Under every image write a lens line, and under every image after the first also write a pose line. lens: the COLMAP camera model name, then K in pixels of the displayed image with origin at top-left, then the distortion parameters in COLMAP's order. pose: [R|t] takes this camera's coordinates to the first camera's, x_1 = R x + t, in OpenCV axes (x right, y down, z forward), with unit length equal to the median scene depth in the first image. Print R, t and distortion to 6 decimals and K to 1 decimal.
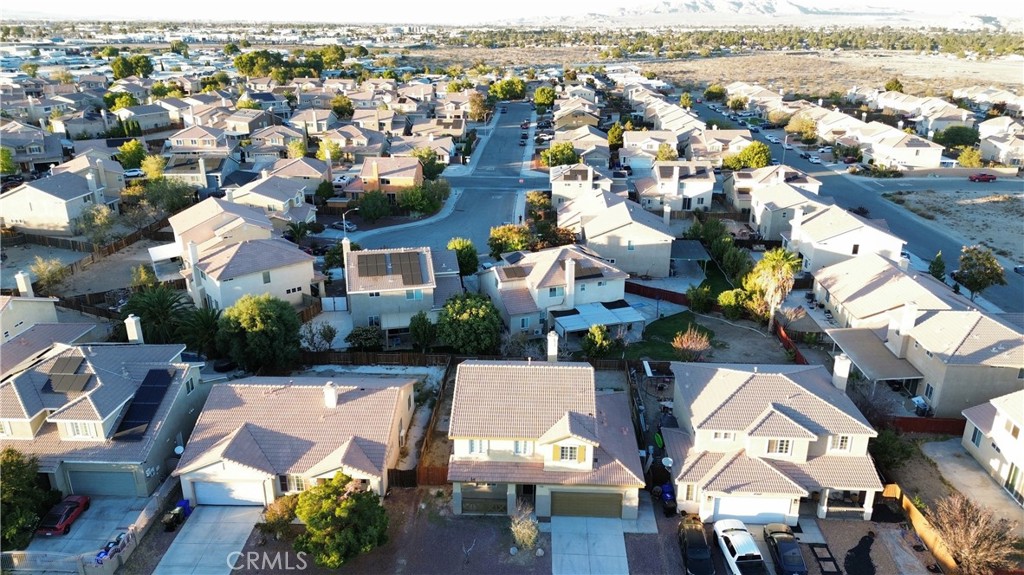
lens RADIAL K [[724.0, 0, 518.3], [0, 724.0, 285.3], [0, 0, 1]] dist [0.077370, -0.074151]
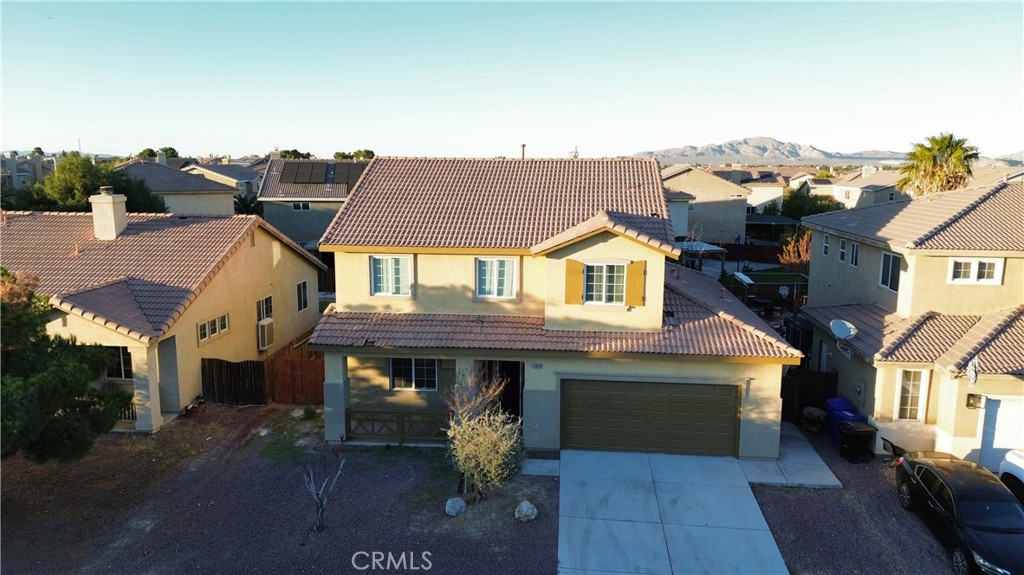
lens RADIAL K [[724.0, 0, 518.1], [0, 724.0, 284.7], [0, 0, 1]] dist [0.077370, -0.074151]
pose [[0.998971, 0.011917, -0.043761, 0.029470], [-0.019666, 0.983253, -0.181183, 0.234480], [0.040869, 0.181857, 0.982475, 0.455859]]
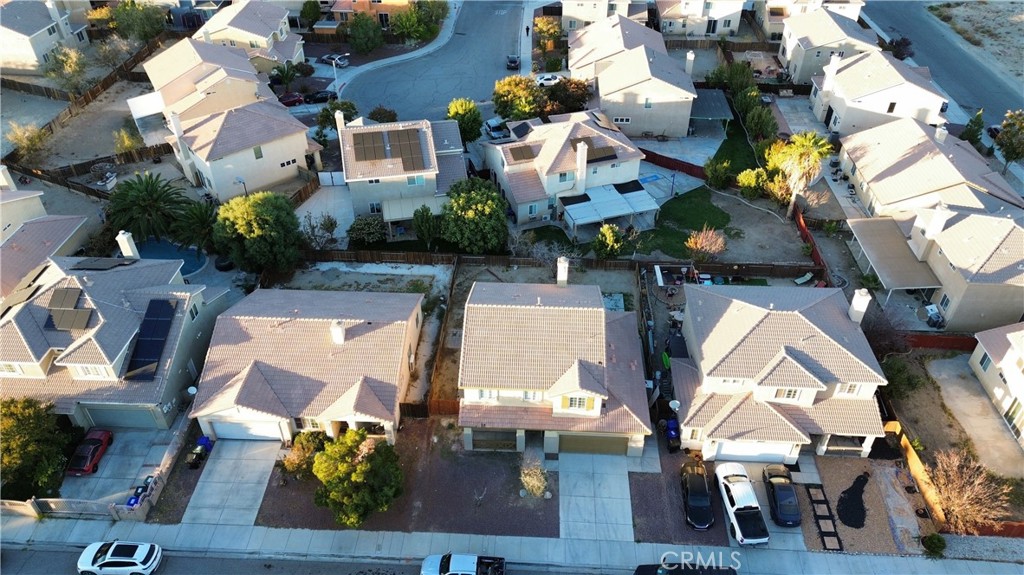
lens RADIAL K [[724.0, 0, 518.1], [0, 724.0, 287.1], [0, 0, 1]] dist [0.077370, -0.074151]
pose [[0.999984, 0.002158, -0.005264, -0.006352], [-0.000421, 0.950797, 0.309815, -0.179080], [0.005673, -0.309808, 0.950782, 0.069012]]
